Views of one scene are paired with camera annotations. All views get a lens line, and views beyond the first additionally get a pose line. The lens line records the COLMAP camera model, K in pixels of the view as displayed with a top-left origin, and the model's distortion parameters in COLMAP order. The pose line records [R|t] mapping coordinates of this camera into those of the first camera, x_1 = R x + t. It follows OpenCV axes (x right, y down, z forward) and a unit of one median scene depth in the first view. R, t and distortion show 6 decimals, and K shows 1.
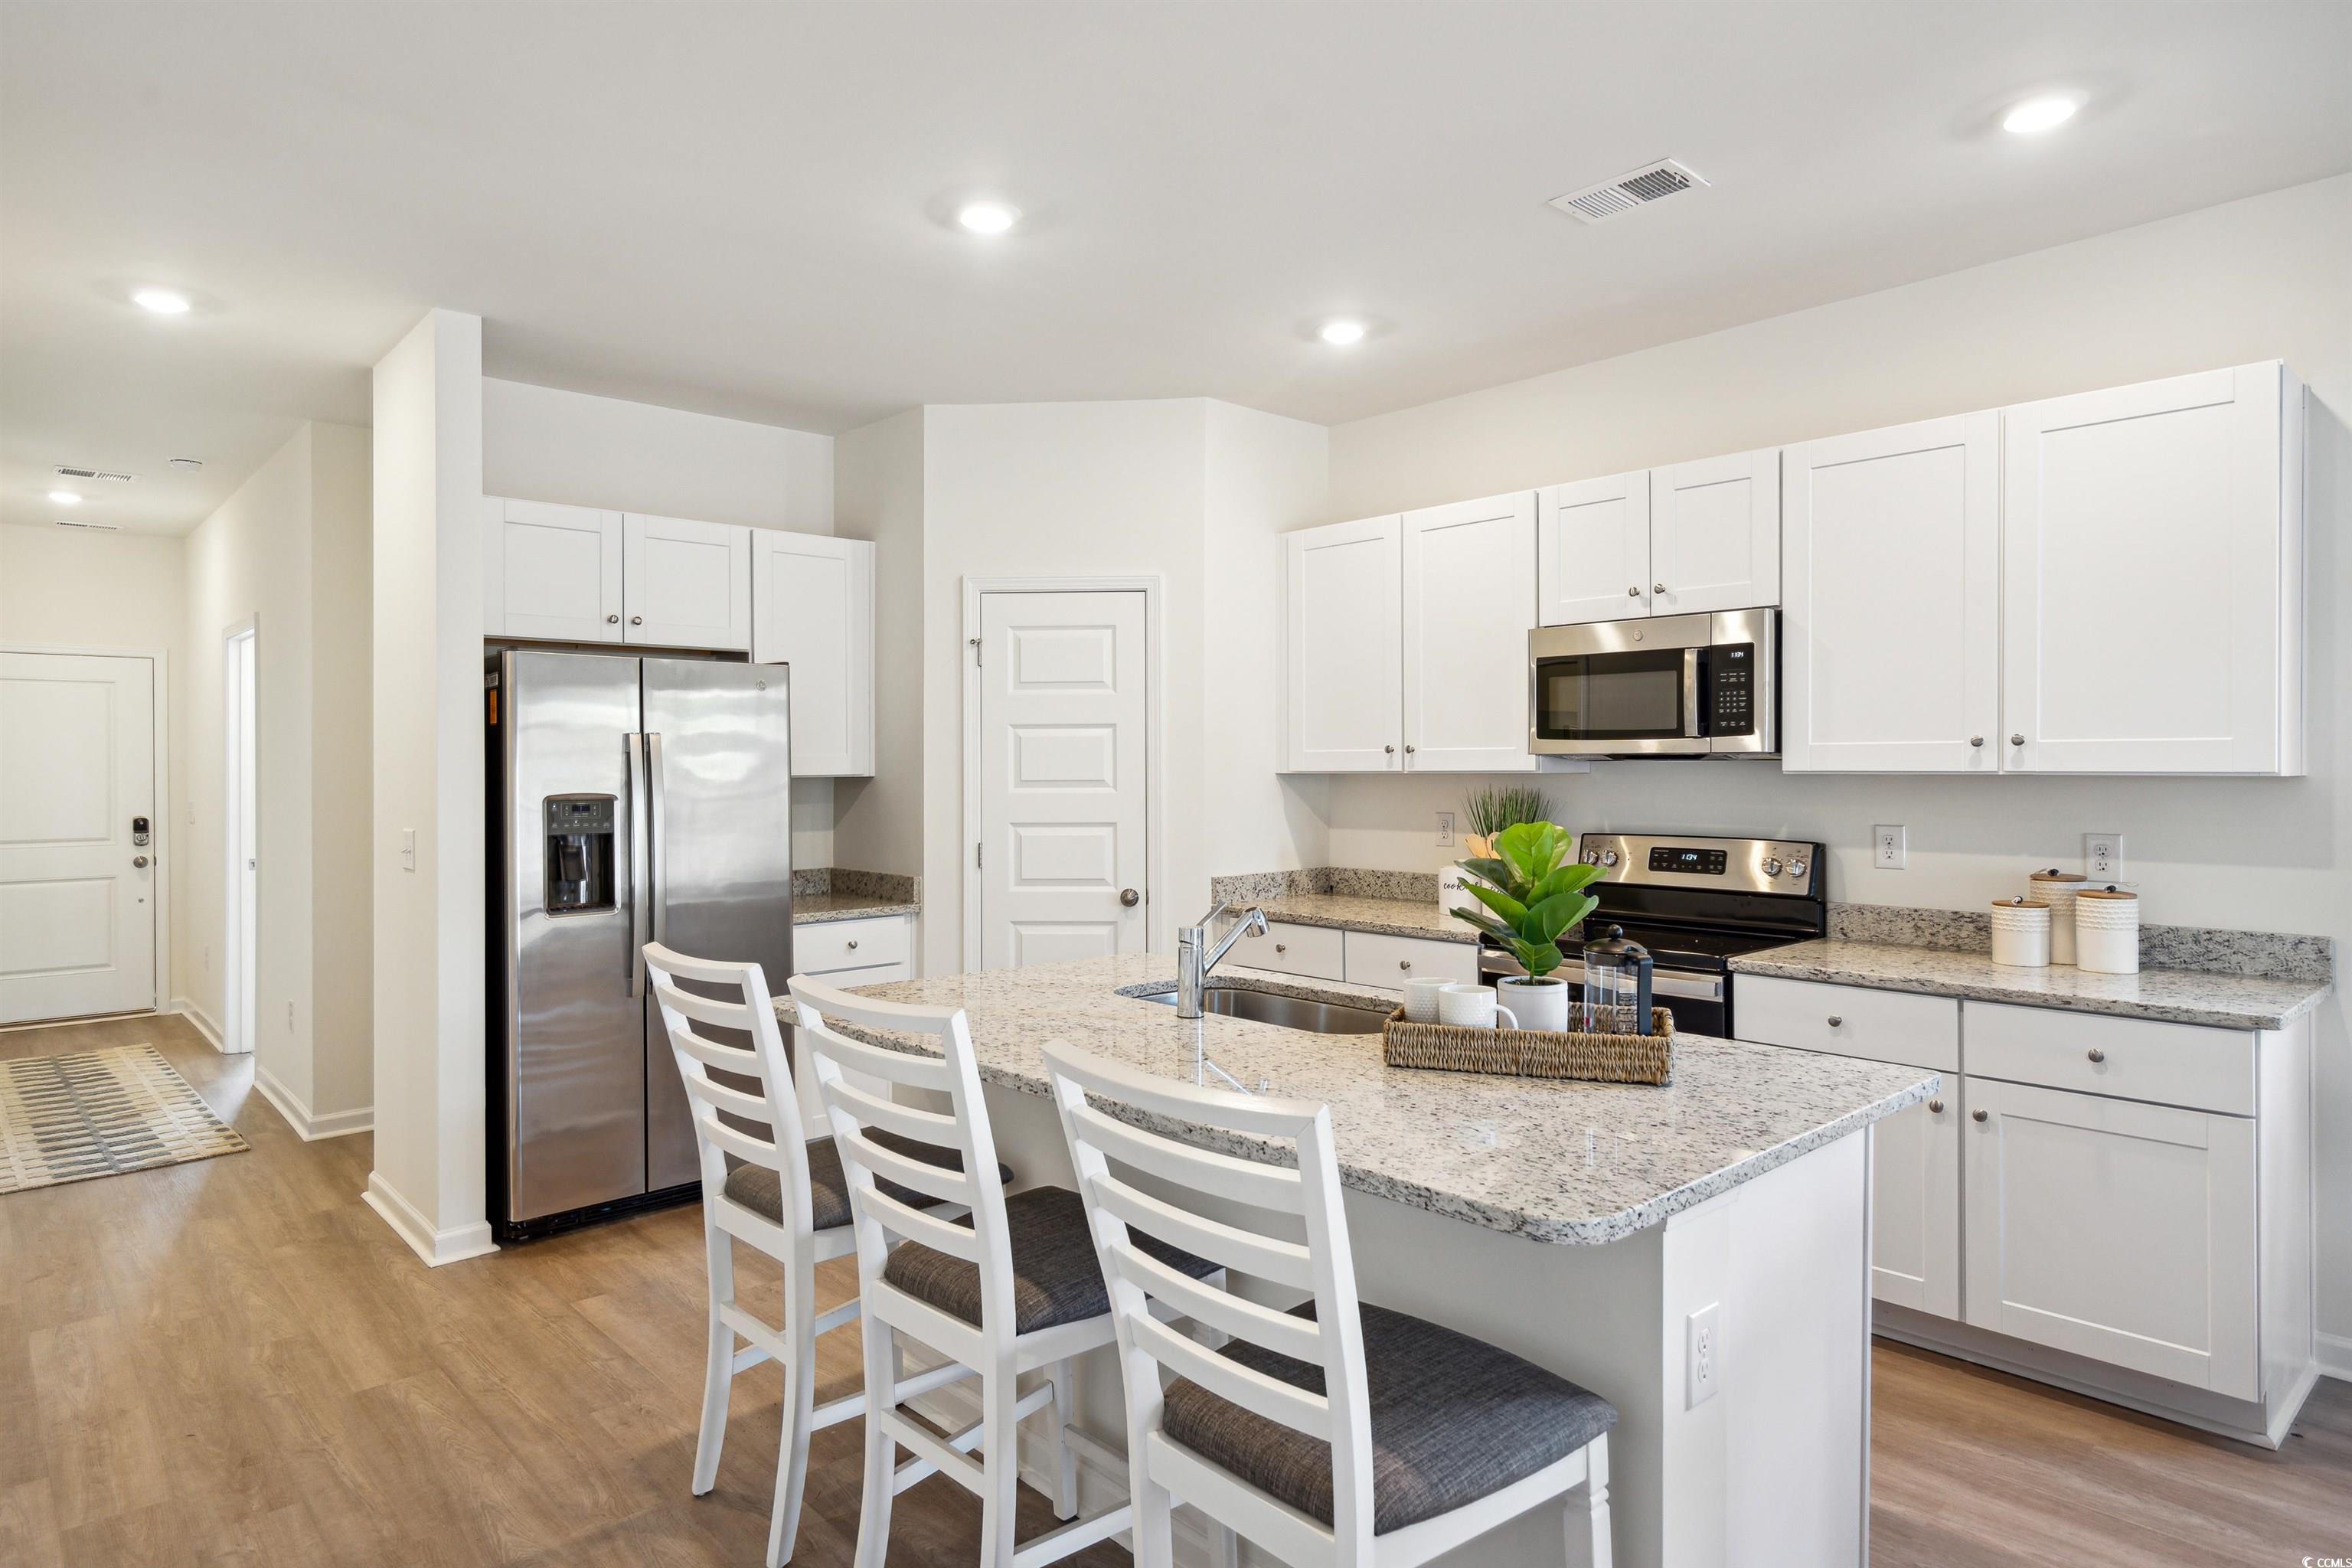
lens RADIAL K [[1356.6, 0, 1176.0], [0, 1356.6, 784.0], [0, 0, 1]] dist [-0.000598, 0.000717]
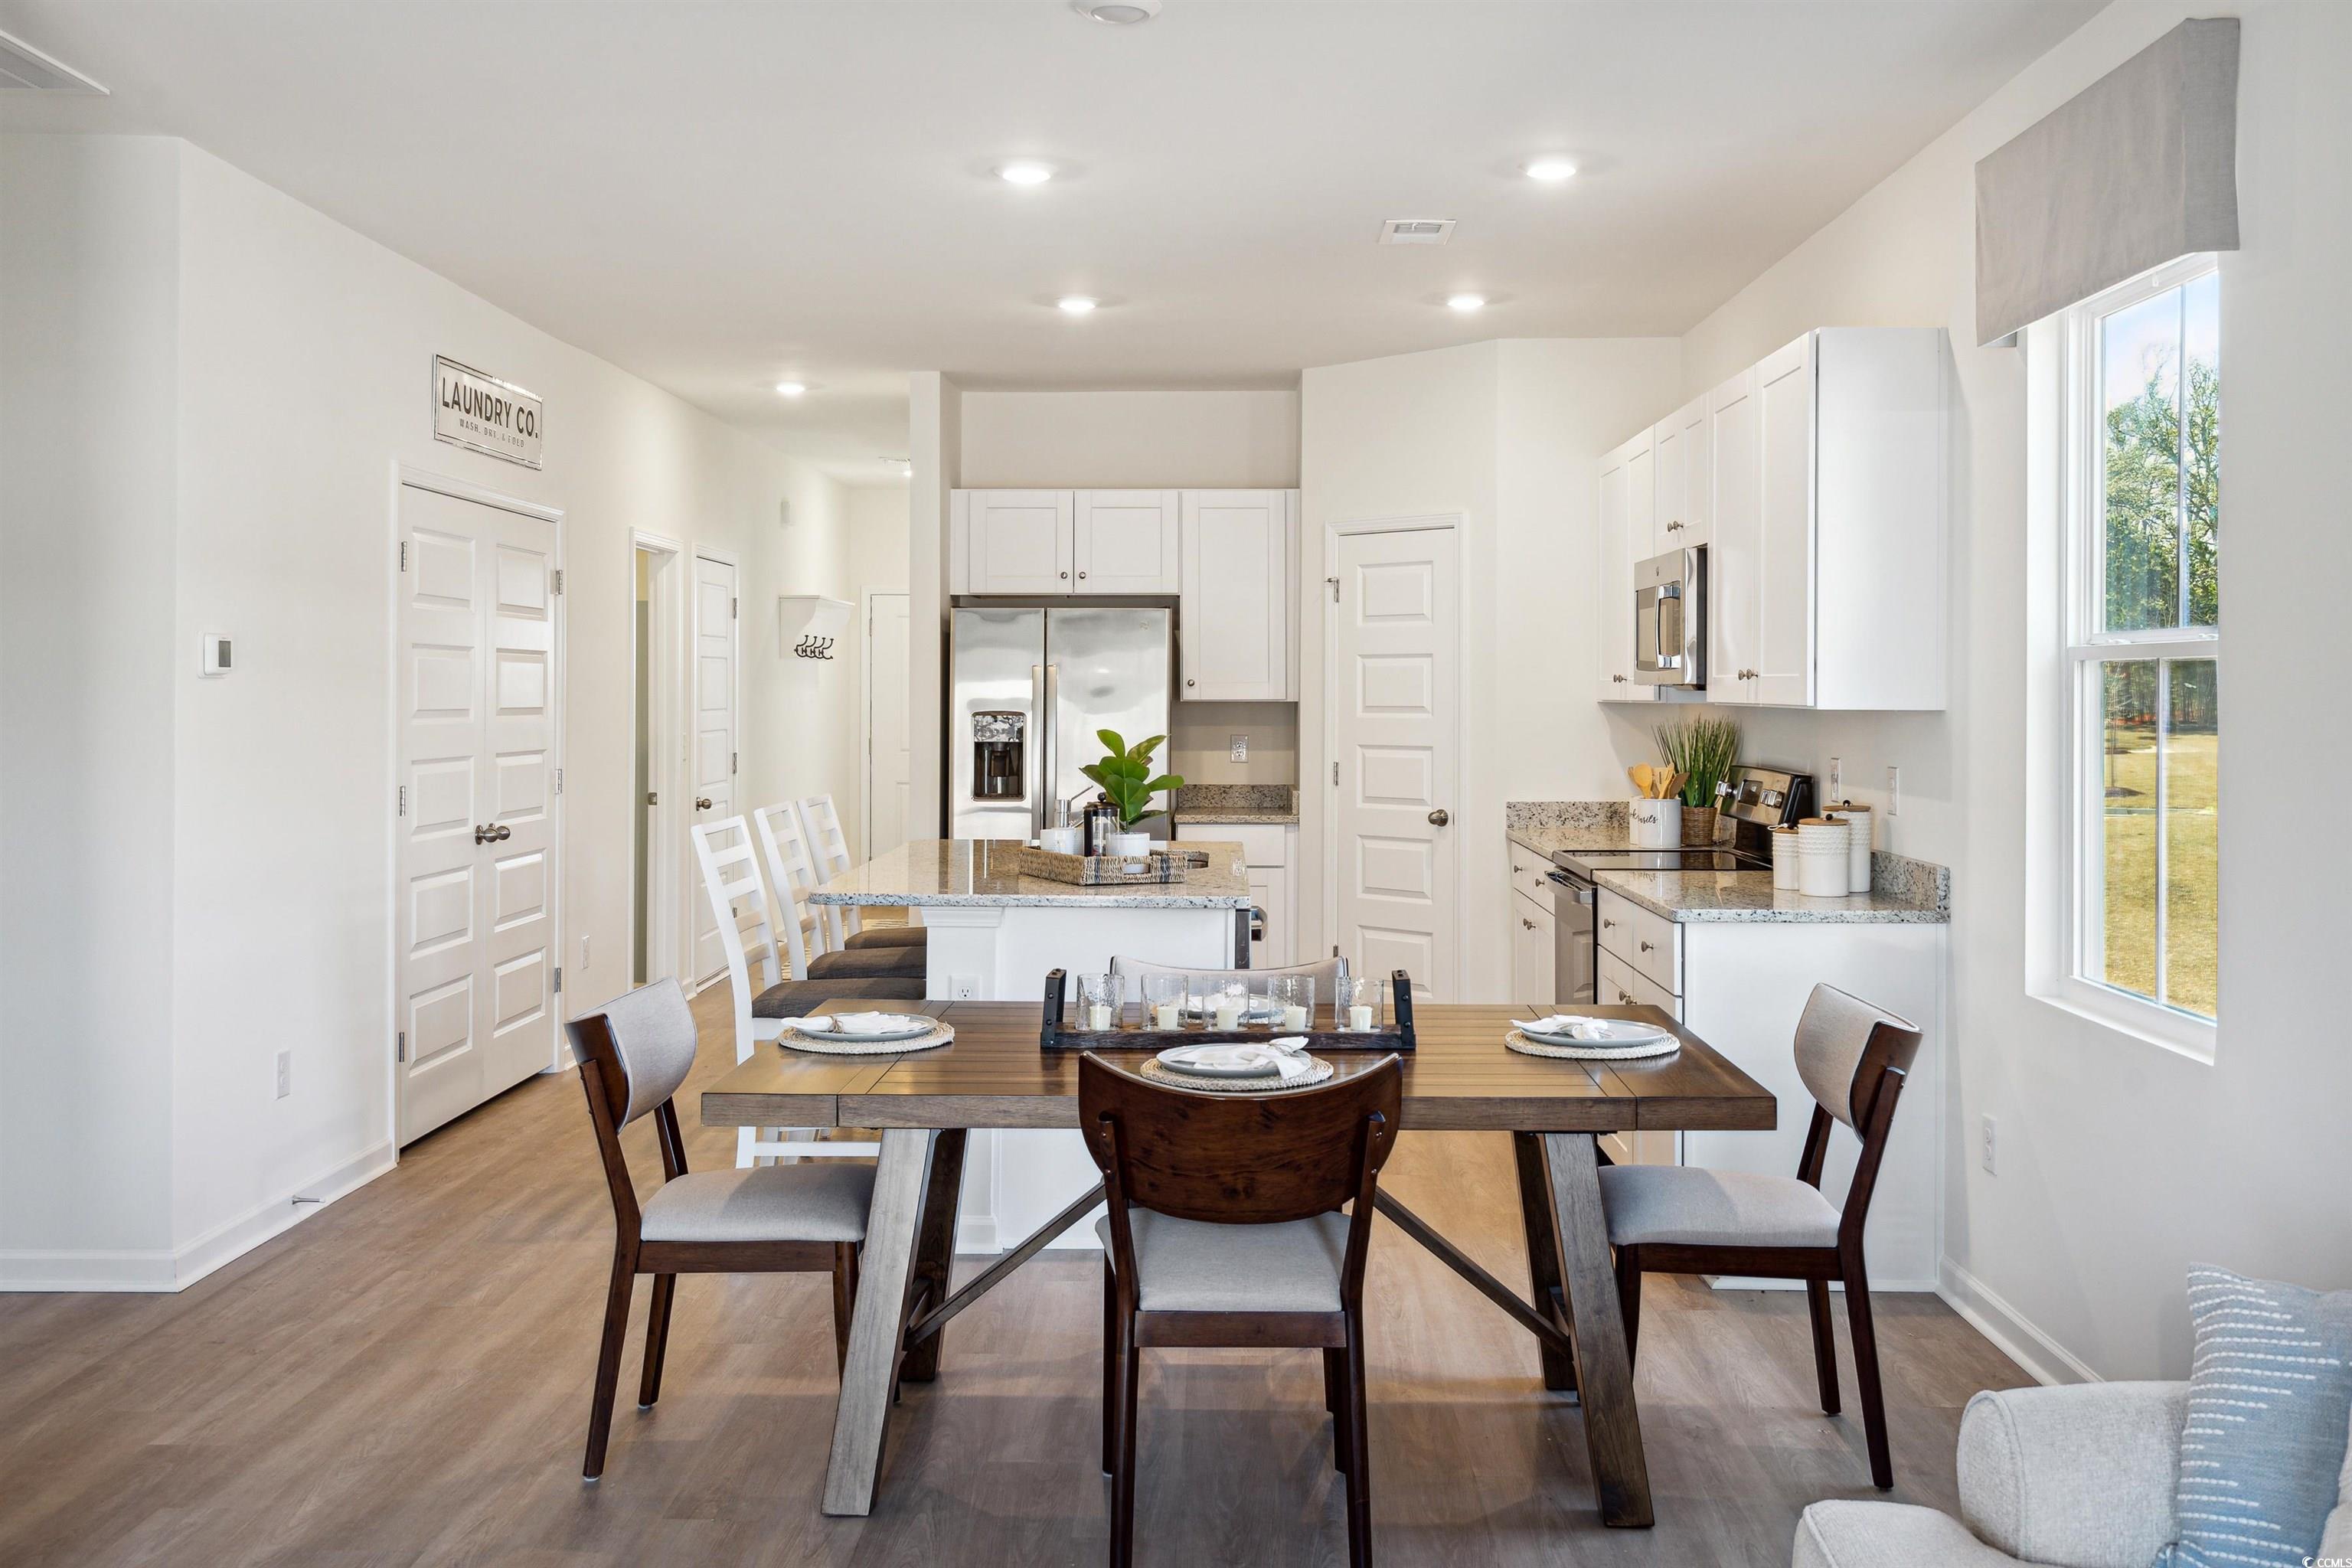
lens RADIAL K [[2157.3, 0, 1176.0], [0, 2157.3, 784.0], [0, 0, 1]] dist [-0.101471, 0.000181]
pose [[0.726140, 0.034011, -0.686705, 0.973596], [-0.013210, 0.999282, 0.035523, 0.000287], [0.687420, -0.016724, 0.726068, -0.365723]]
